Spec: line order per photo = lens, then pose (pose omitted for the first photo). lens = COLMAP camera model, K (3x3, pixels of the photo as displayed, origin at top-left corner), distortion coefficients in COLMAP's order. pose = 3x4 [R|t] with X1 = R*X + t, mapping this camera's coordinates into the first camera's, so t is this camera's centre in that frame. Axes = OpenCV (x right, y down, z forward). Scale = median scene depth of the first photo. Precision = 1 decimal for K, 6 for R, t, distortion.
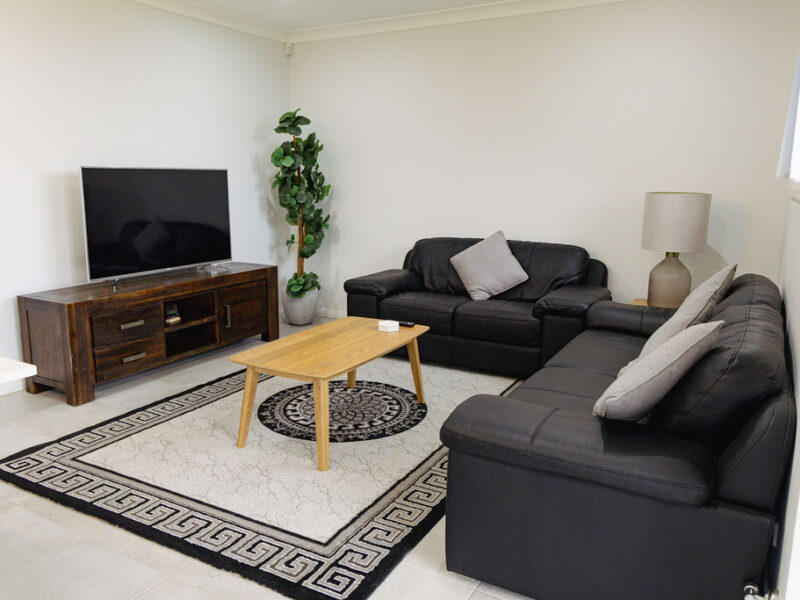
lens RADIAL K [[618.1, 0, 390.1], [0, 618.1, 298.9], [0, 0, 1]] dist [0.006750, 0.001183]
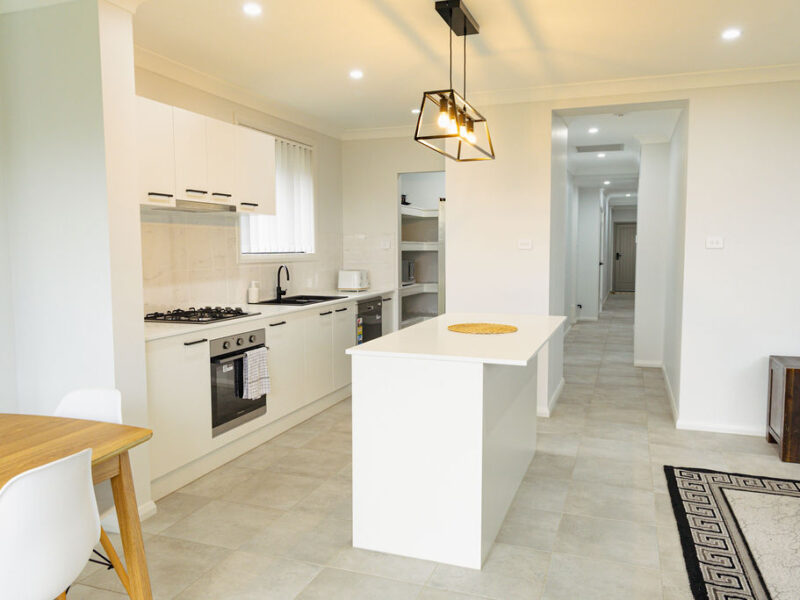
lens RADIAL K [[618.1, 0, 390.1], [0, 618.1, 298.9], [0, 0, 1]] dist [0.006750, 0.001183]
pose [[0.148515, 0.071811, -0.986299, 0.450334], [-0.184472, 0.981865, 0.043710, -0.029298], [0.971552, 0.175453, 0.159069, 0.098901]]
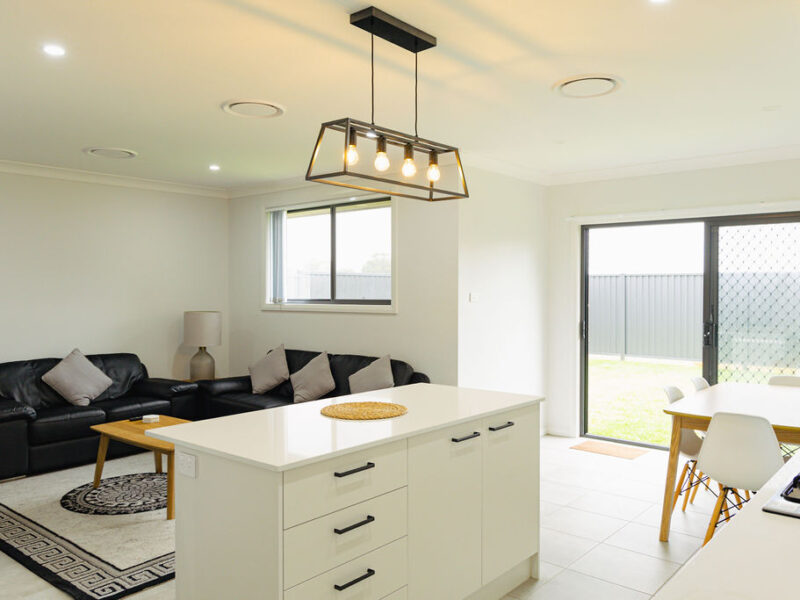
lens RADIAL K [[656.1, 0, 401.4], [0, 656.1, 288.8], [0, 0, 1]] dist [0.003836, -0.003753]
pose [[0.174660, -0.010007, 0.984578, -1.338537], [0.192725, 0.980954, -0.024218, -0.095127], [-0.965583, 0.193982, 0.173262, 0.180583]]
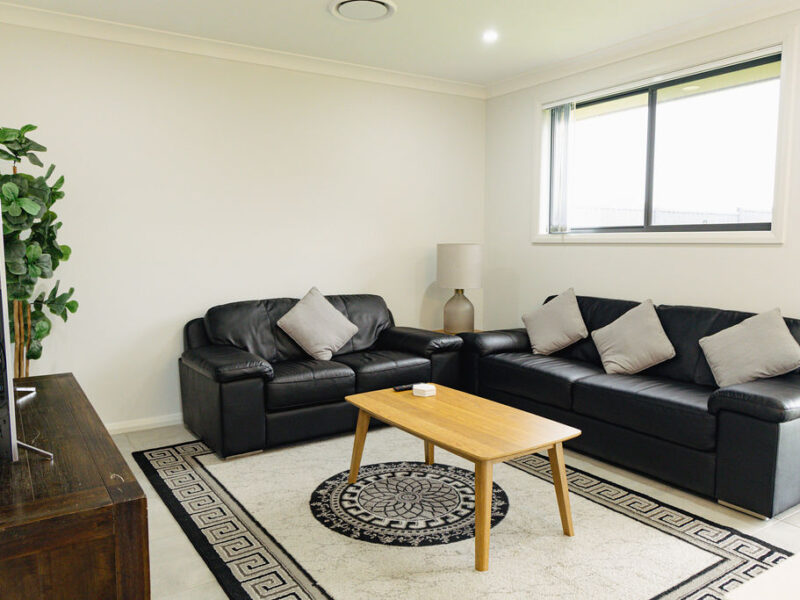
lens RADIAL K [[618.1, 0, 390.1], [0, 618.1, 298.9], [0, 0, 1]] dist [0.006750, 0.001183]
pose [[0.457743, -0.097450, 0.883728, -0.849356], [0.175938, 0.984247, 0.017404, -0.118062], [-0.871503, 0.147515, 0.467677, 0.608045]]
